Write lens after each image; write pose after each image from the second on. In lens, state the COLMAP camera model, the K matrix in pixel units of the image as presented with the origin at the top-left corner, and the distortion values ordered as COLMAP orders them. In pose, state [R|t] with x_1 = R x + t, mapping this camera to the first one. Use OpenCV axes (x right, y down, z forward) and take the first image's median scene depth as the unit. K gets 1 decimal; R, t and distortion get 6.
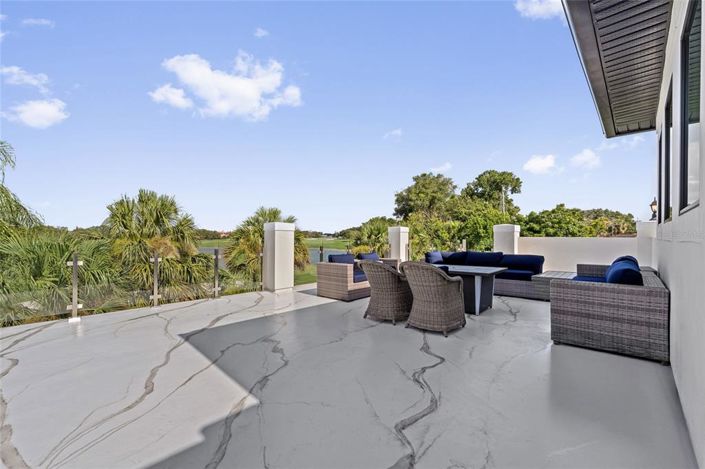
lens RADIAL K [[285.8, 0, 351.7], [0, 285.8, 234.3], [0, 0, 1]] dist [0.001722, 0.001609]
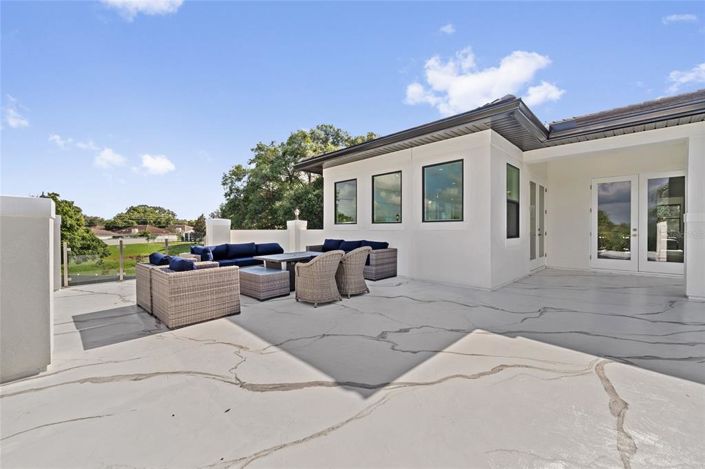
lens RADIAL K [[285.8, 0, 351.8], [0, 285.8, 233.2], [0, 0, 1]] dist [0.001722, 0.001609]
pose [[0.013759, -0.015157, 0.999790, -1.567238], [0.004379, 0.999876, 0.015099, 0.008212], [-0.999896, 0.004170, 0.013823, 1.354223]]
